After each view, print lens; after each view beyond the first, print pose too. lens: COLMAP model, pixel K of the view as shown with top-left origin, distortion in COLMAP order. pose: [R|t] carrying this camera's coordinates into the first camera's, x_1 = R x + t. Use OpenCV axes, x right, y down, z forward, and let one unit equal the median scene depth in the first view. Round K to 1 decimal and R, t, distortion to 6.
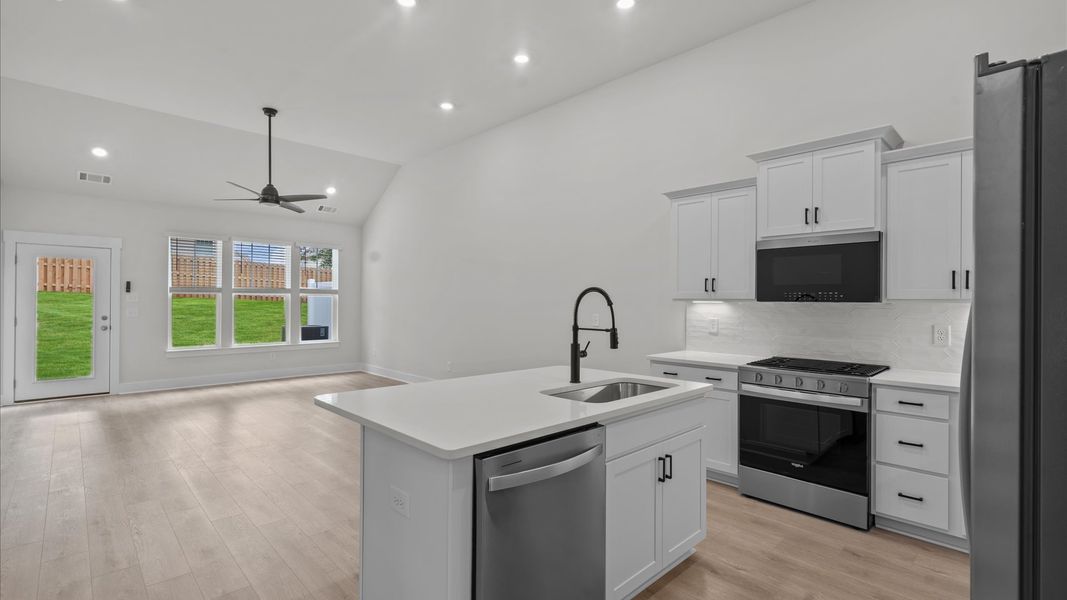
lens RADIAL K [[480.5, 0, 534.8], [0, 480.5, 301.7], [0, 0, 1]] dist [0.006027, 0.000081]
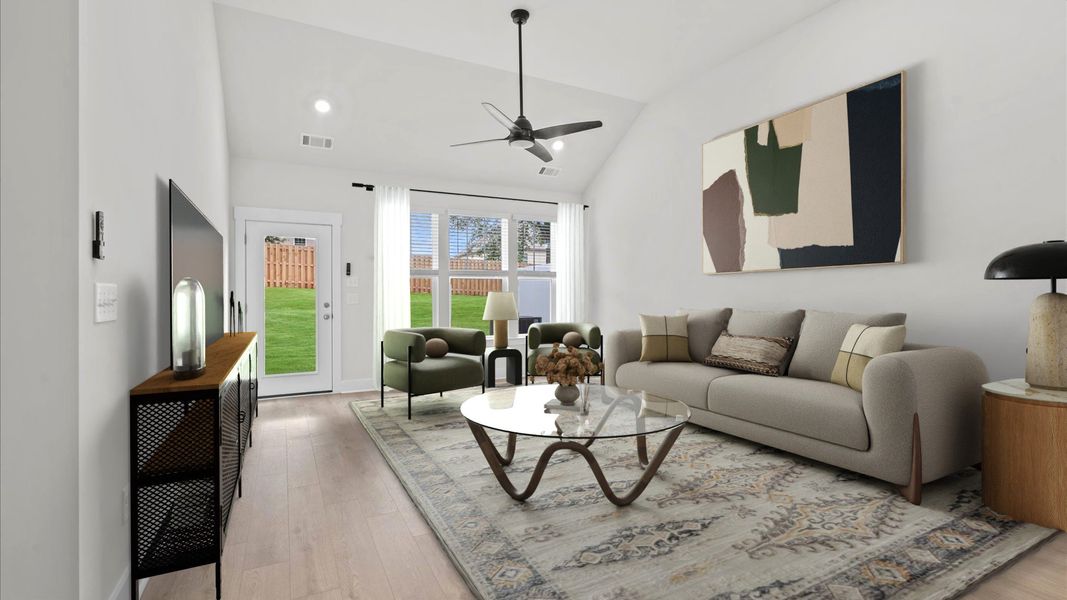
lens RADIAL K [[480.5, 0, 534.7], [0, 480.5, 296.8], [0, 0, 1]] dist [0.006027, 0.000081]
pose [[0.959836, -0.010953, -0.280347, -0.285107], [0.010877, 0.999939, -0.001829, 0.024202], [0.280350, -0.001294, 0.959897, 0.270456]]
